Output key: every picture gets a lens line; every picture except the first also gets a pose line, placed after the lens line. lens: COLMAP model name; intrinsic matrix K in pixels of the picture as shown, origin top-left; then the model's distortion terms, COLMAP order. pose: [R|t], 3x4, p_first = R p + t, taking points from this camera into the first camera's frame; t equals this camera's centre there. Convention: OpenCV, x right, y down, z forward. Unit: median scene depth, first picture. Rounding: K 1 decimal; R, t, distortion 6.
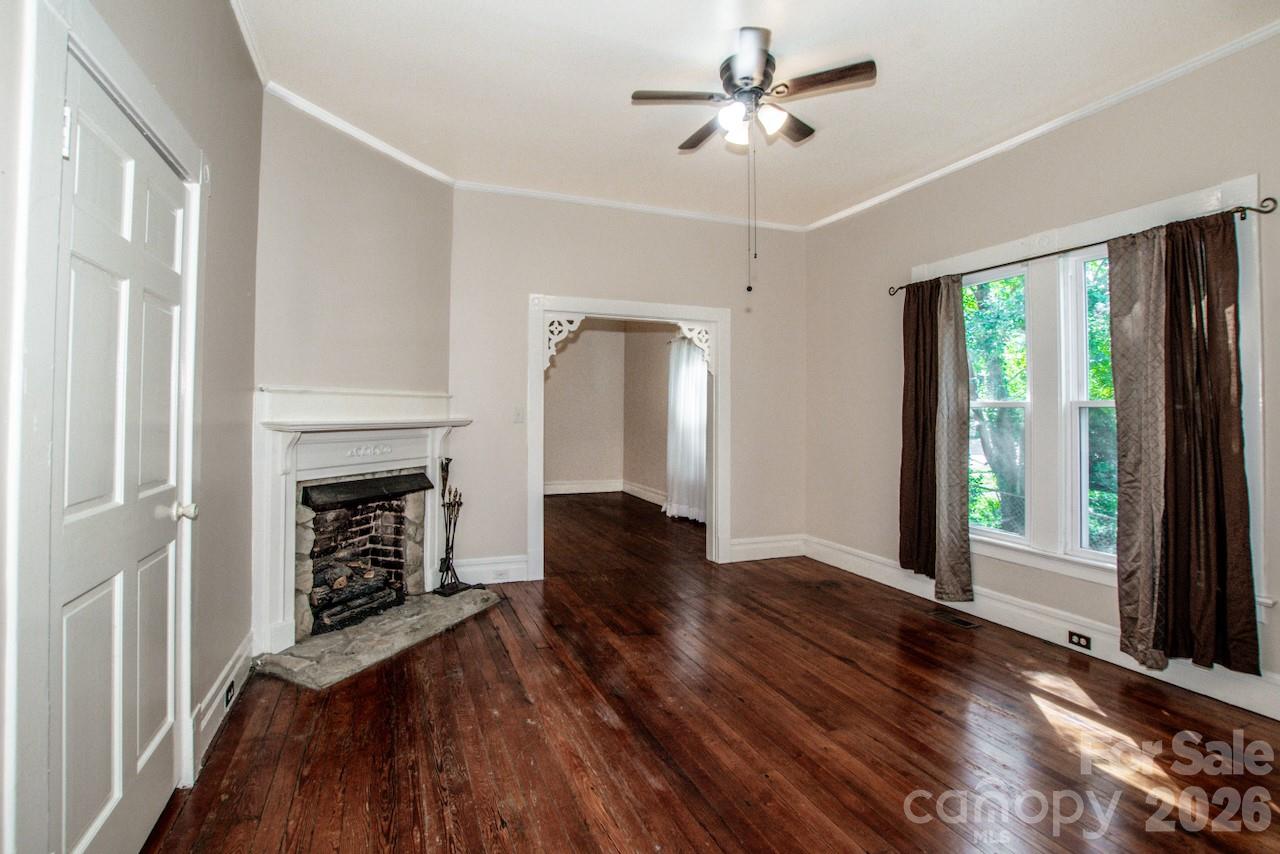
lens RADIAL K [[568.5, 0, 634.1], [0, 568.5, 415.5], [0, 0, 1]] dist [-0.024786, -0.000257]
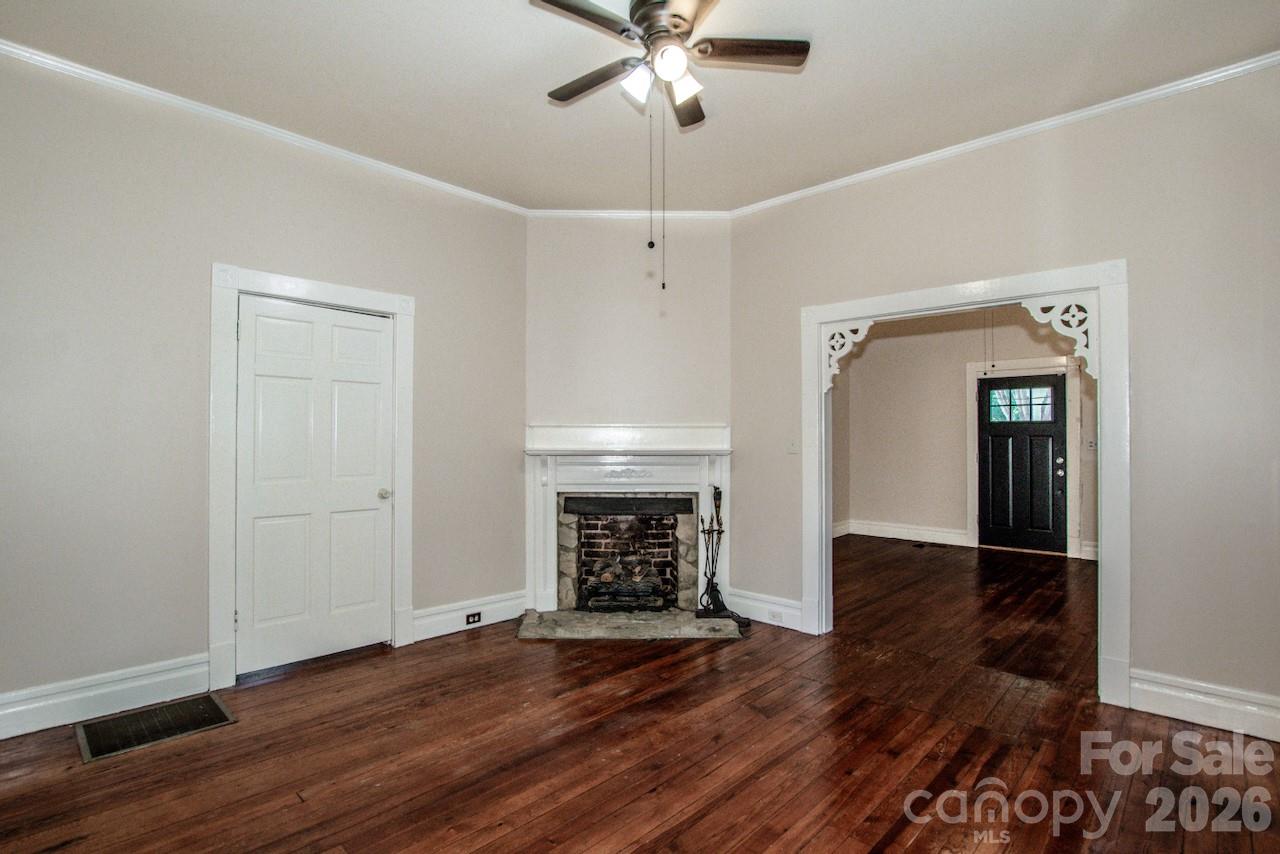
lens RADIAL K [[629.6, 0, 638.4], [0, 629.6, 443.7], [0, 0, 1]] dist [-0.029349, 0.000043]
pose [[0.440716, 0.000362, -0.897646, 0.722875], [-0.006945, 0.999971, -0.003007, 0.001976], [0.897620, 0.007559, 0.440706, 0.420102]]
